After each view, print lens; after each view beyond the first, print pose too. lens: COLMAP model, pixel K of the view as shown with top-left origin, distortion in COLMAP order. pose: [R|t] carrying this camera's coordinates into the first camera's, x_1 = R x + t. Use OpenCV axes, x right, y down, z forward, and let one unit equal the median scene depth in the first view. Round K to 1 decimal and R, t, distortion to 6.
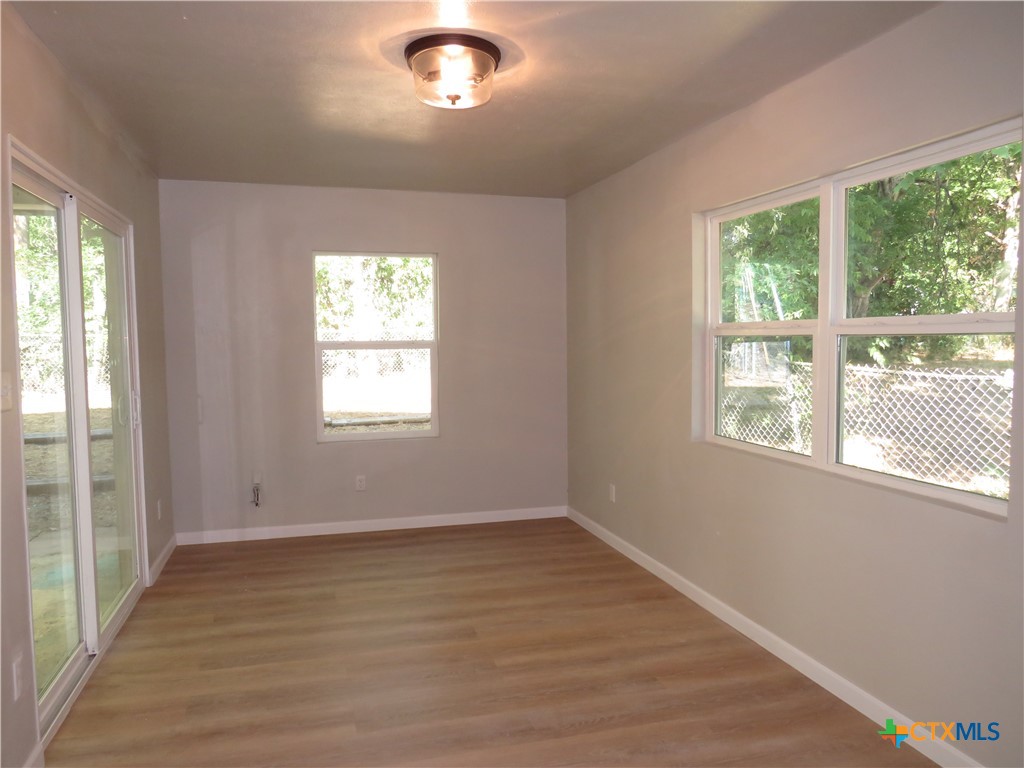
lens RADIAL K [[723.3, 0, 509.6], [0, 723.3, 384.8], [0, 0, 1]] dist [-0.022853, 0.005936]
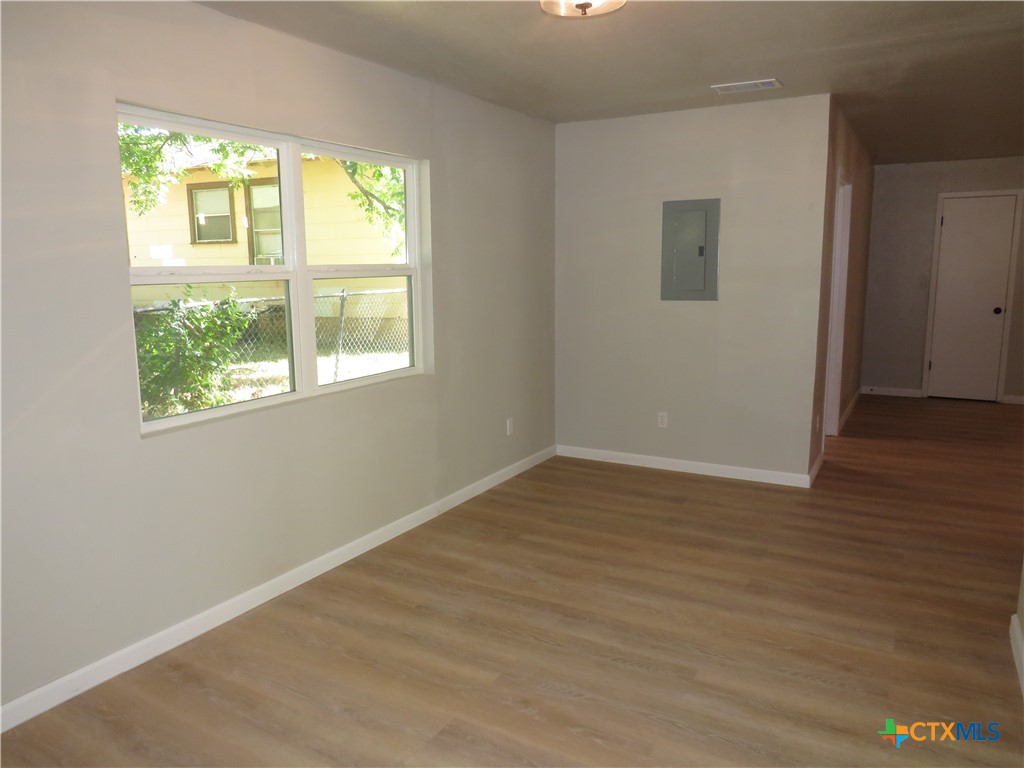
lens RADIAL K [[723.3, 0, 505.8], [0, 723.3, 387.6], [0, 0, 1]] dist [-0.022853, 0.005936]
pose [[-0.681804, -0.109278, 0.723327, -0.441645], [0.062990, 0.976337, 0.206876, -0.083533], [-0.728818, 0.186611, -0.658788, 1.101175]]
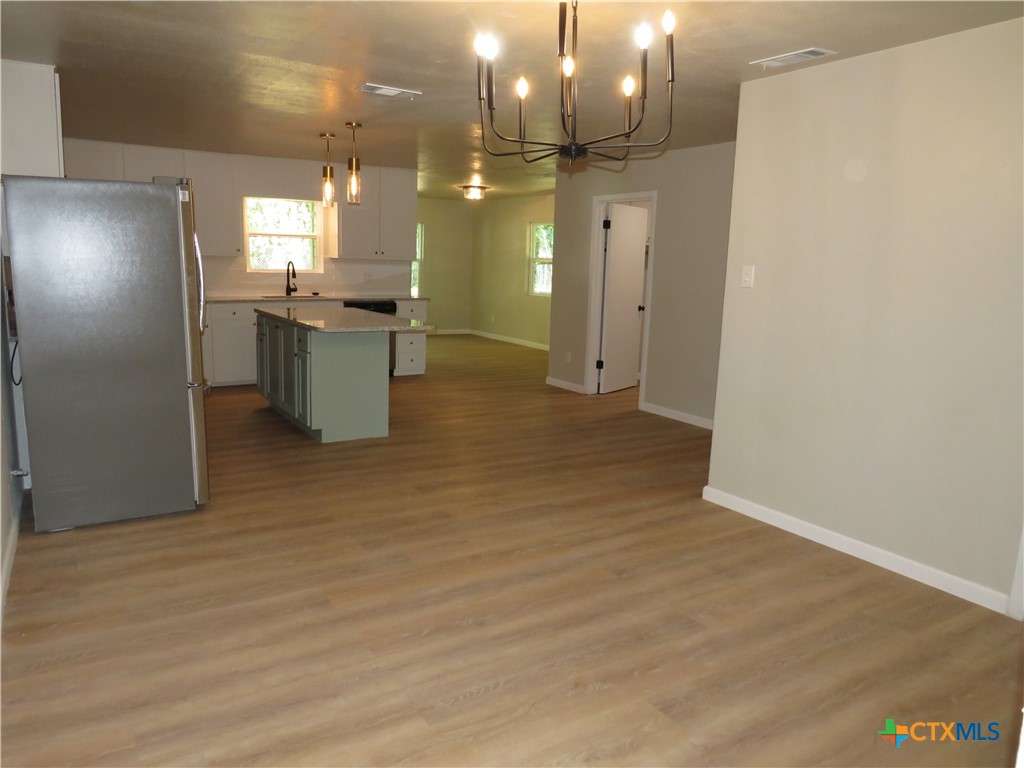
lens RADIAL K [[723.3, 0, 513.5], [0, 723.3, 378.1], [0, 0, 1]] dist [-0.022853, 0.005936]
pose [[0.960137, -0.003436, 0.279510, -0.626315], [-0.025193, 0.994792, 0.098768, 0.119174], [-0.278394, -0.101873, 0.955049, -1.886371]]
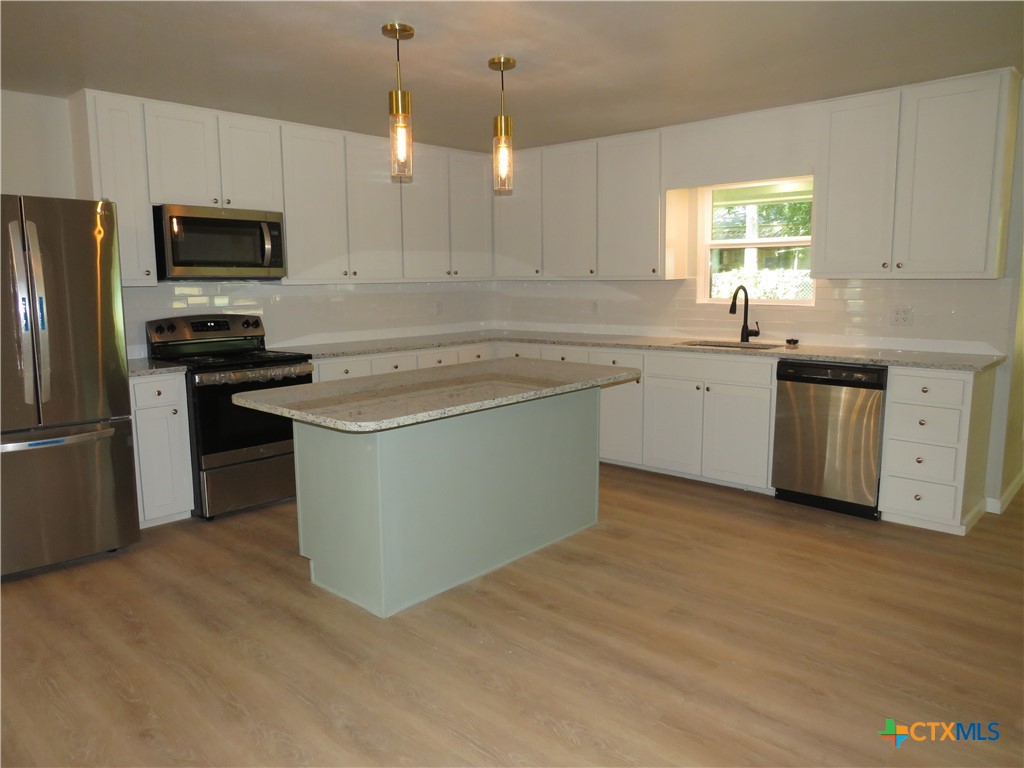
lens RADIAL K [[723.3, 0, 509.0], [0, 723.3, 382.8], [0, 0, 1]] dist [-0.022853, 0.005936]
pose [[0.512254, 0.130601, -0.848846, 0.176707], [-0.053574, 0.991304, 0.120188, 0.047764], [0.857161, -0.016091, 0.514797, -0.753373]]
